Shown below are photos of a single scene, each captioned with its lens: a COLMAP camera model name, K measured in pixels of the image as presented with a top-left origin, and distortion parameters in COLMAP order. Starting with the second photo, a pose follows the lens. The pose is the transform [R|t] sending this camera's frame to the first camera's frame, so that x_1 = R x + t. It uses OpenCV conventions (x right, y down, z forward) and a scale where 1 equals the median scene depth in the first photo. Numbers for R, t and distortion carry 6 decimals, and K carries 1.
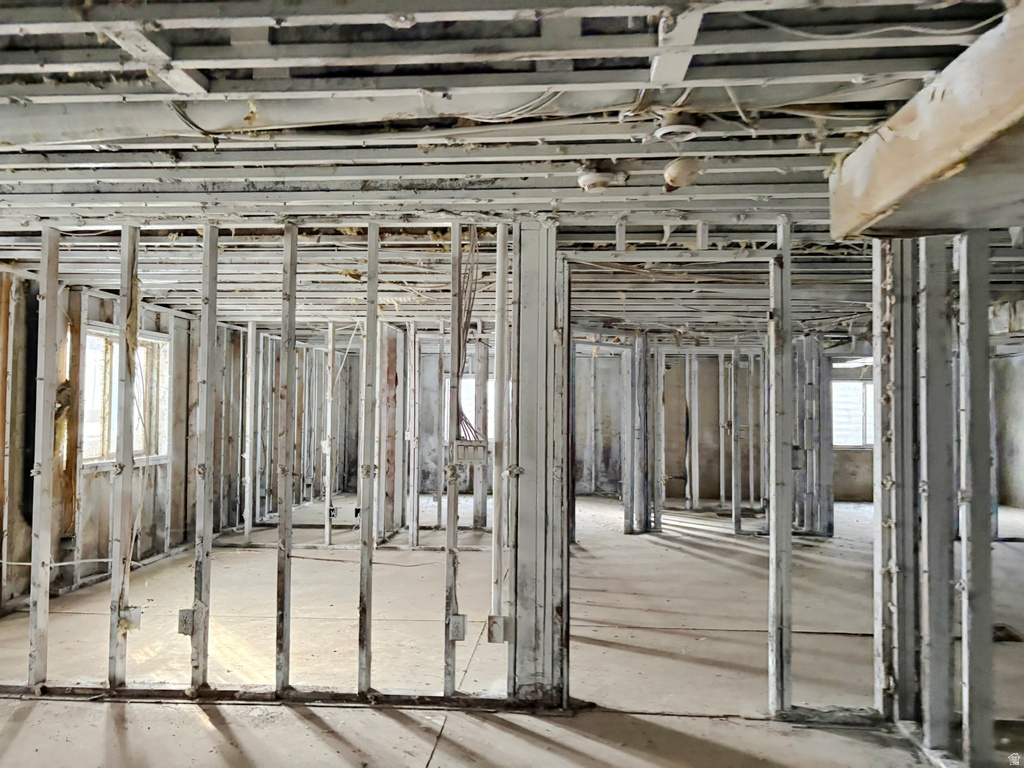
lens RADIAL K [[766.1, 0, 514.1], [0, 766.1, 385.3], [0, 0, 1]] dist [0.059499, -0.060707]
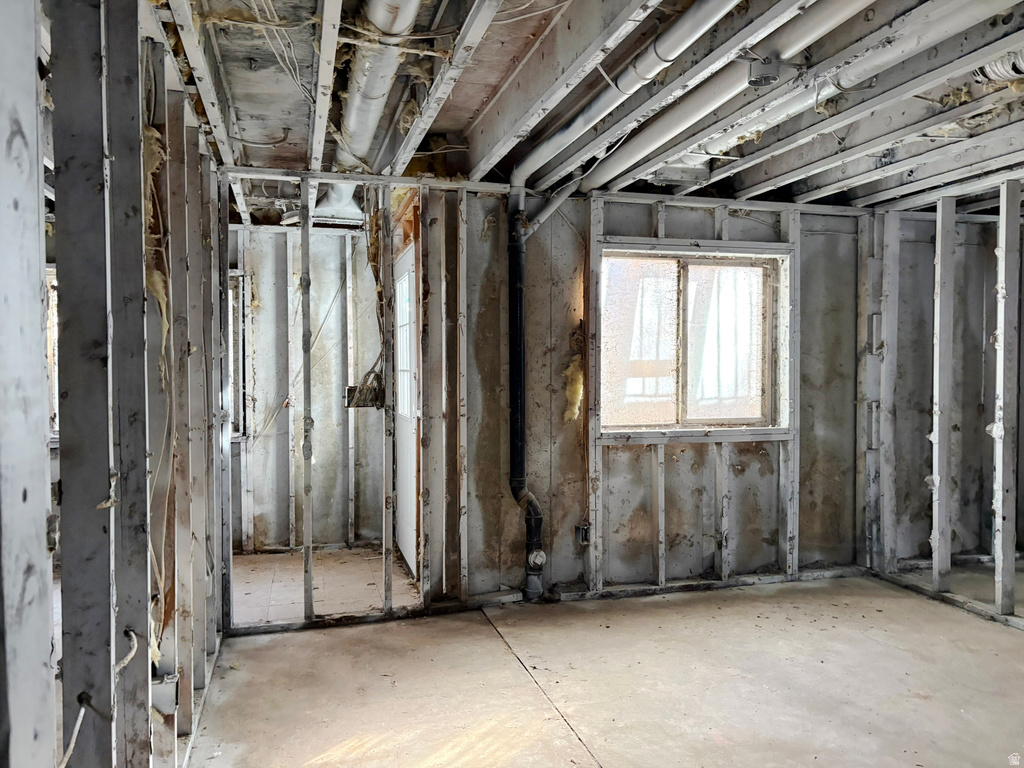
lens RADIAL K [[766.1, 0, 514.1], [0, 766.1, 385.3], [0, 0, 1]] dist [0.059499, -0.060707]
pose [[0.353809, 0.014959, -0.935198, 0.165062], [0.034774, 0.998970, 0.029135, 0.054013], [0.934671, -0.042828, 0.352925, 1.106292]]
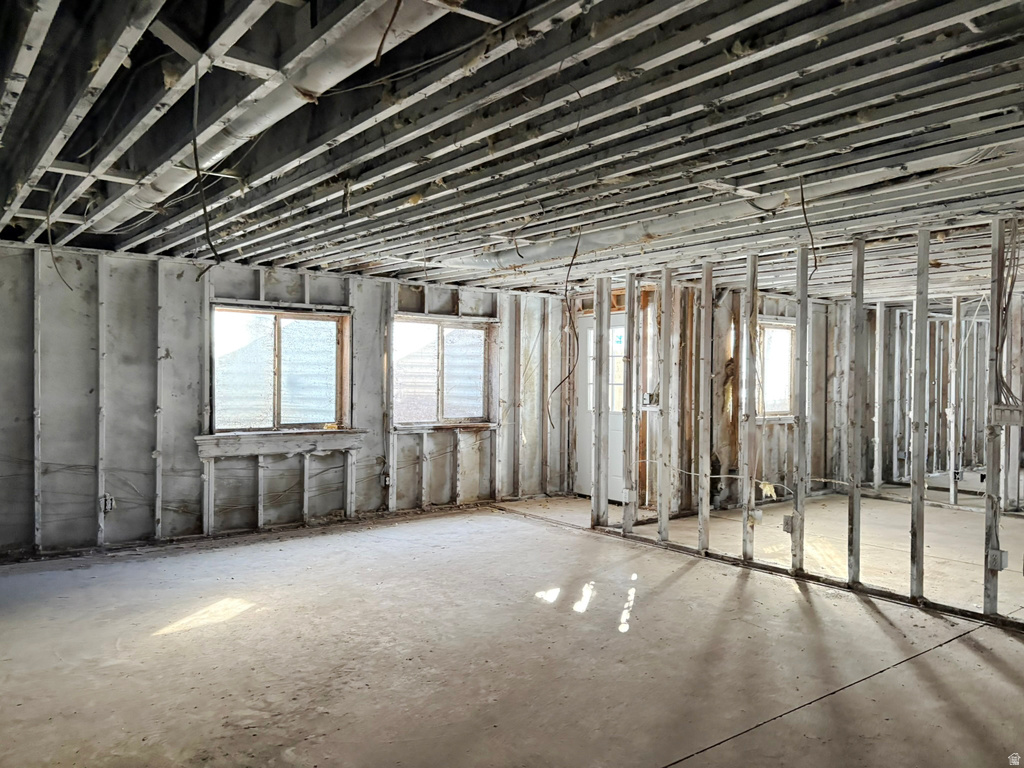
lens RADIAL K [[739.0, 0, 512.0], [0, 739.0, 384.0], [0, 0, 1]] dist [0.044029, -0.049742]
pose [[0.659285, 0.006541, -0.751864, 0.278776], [0.020872, 0.999418, 0.026996, -0.006416], [0.751603, -0.033491, 0.658765, -0.297462]]
